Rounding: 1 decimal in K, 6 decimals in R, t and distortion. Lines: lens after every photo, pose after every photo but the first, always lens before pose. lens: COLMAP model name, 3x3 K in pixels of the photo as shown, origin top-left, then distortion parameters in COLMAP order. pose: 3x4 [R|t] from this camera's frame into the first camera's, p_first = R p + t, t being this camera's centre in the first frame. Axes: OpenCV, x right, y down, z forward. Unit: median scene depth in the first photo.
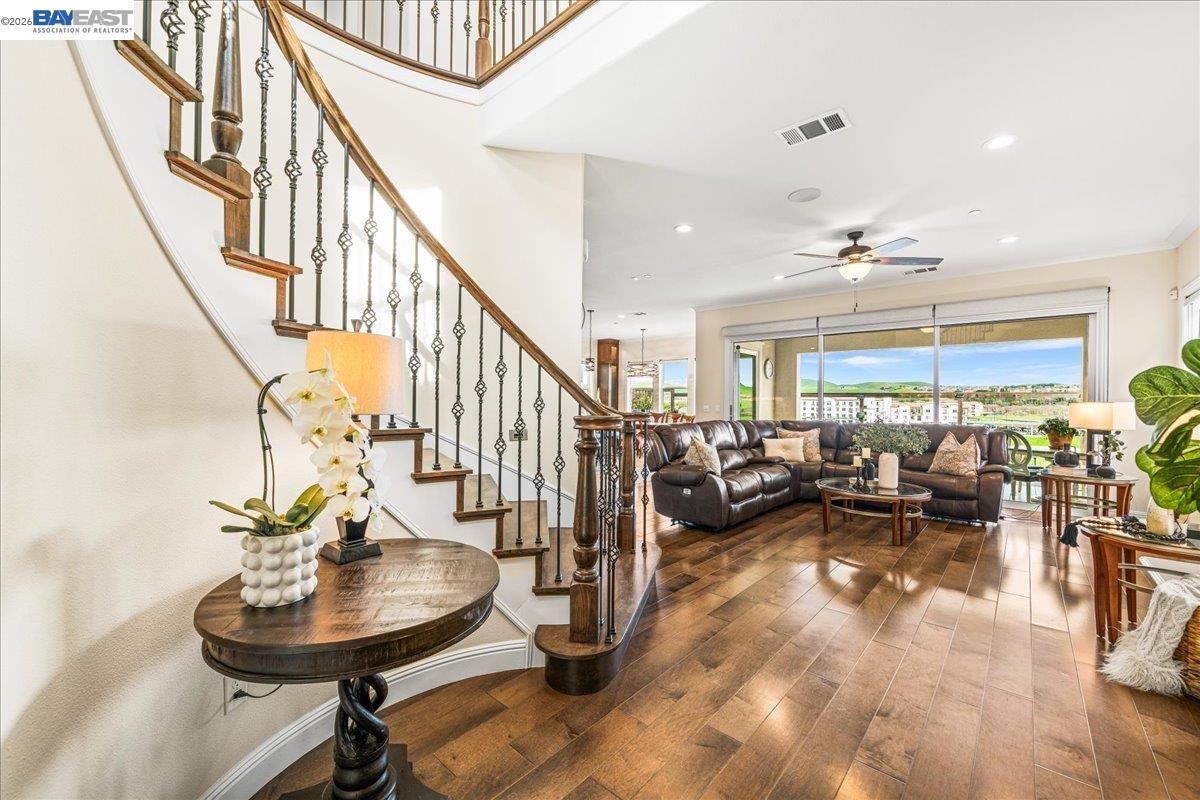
lens RADIAL K [[477.4, 0, 601.2], [0, 477.4, 399.5], [0, 0, 1]] dist [0.000022, 0.000673]
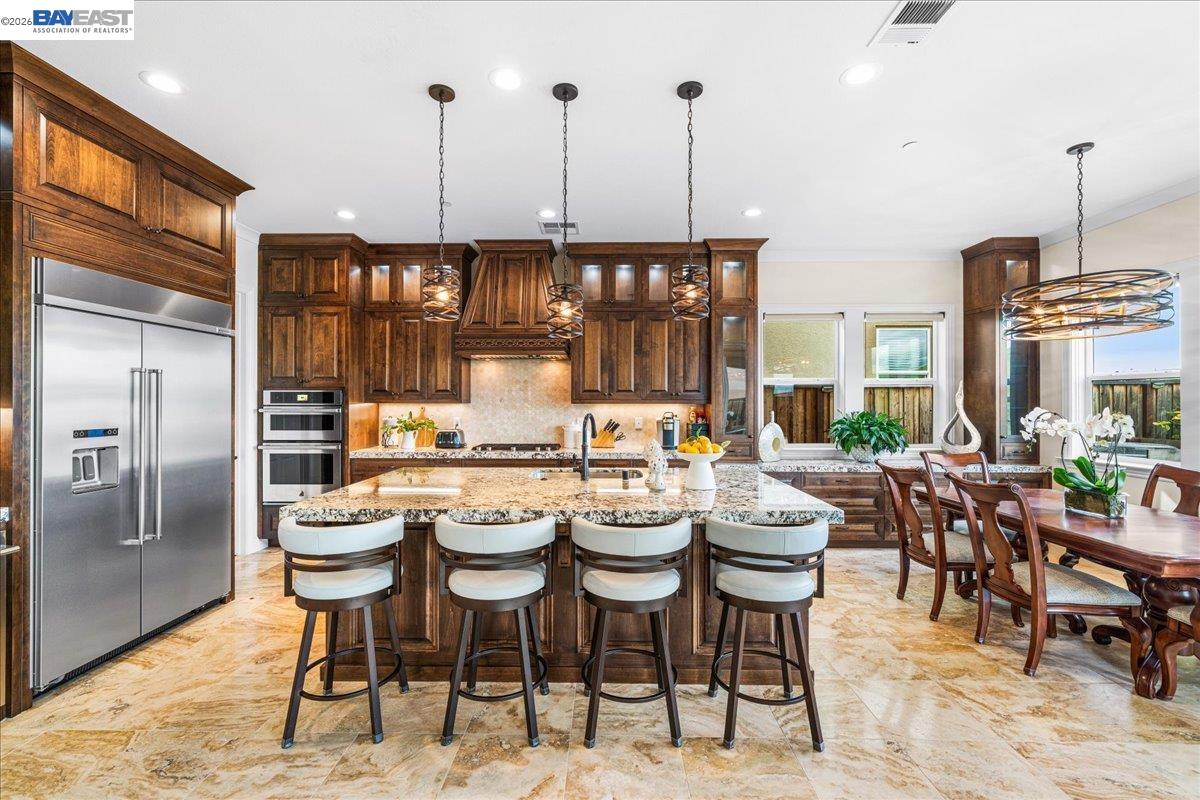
lens RADIAL K [[506.8, 0, 594.2], [0, 506.8, 400.3], [0, 0, 1]] dist [-0.000568, 0.000399]
pose [[0.649194, -0.012915, -0.760513, 0.263737], [0.008334, 0.999917, -0.009866, -0.021633], [0.760577, 0.000067, 0.649247, 1.320638]]
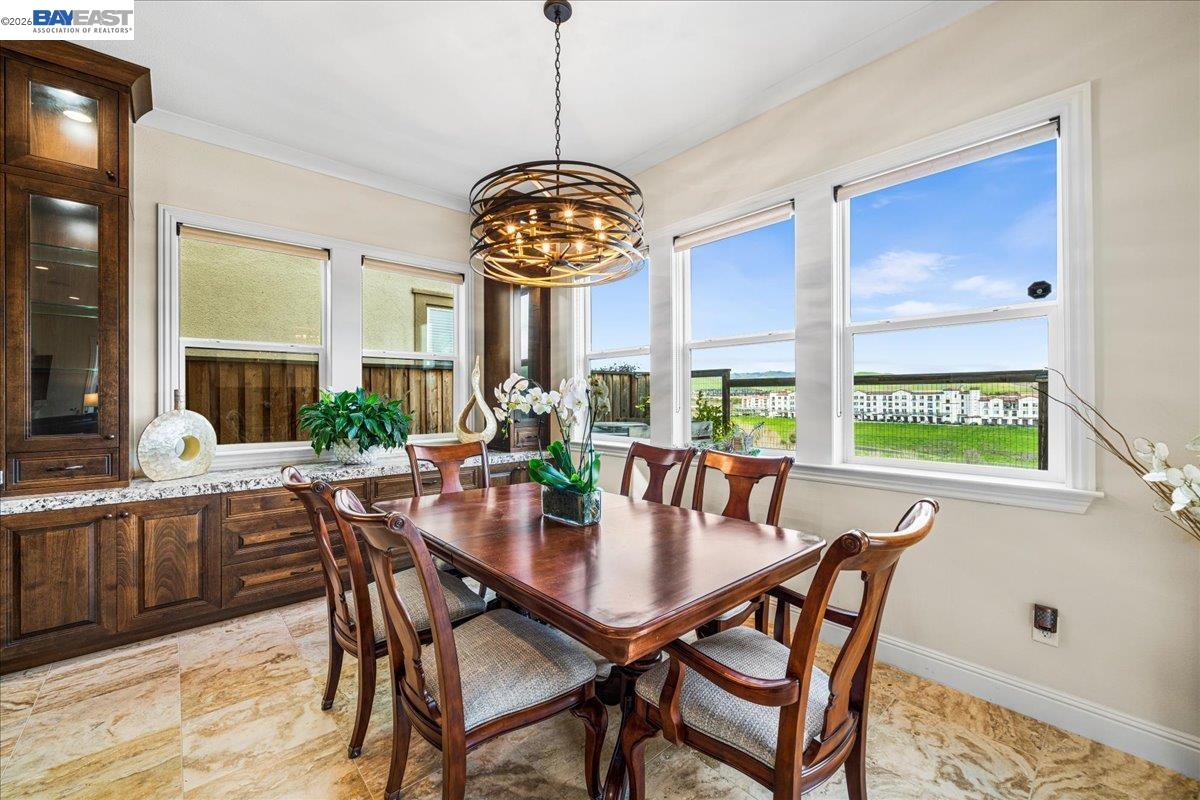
lens RADIAL K [[486.2, 0, 602.7], [0, 486.2, 398.2], [0, 0, 1]] dist [-0.005106, 0.001169]
pose [[0.994586, -0.012111, -0.103204, 0.261178], [0.012415, 0.999920, 0.002300, 0.005931], [0.103168, -0.003568, 0.994658, 1.723065]]
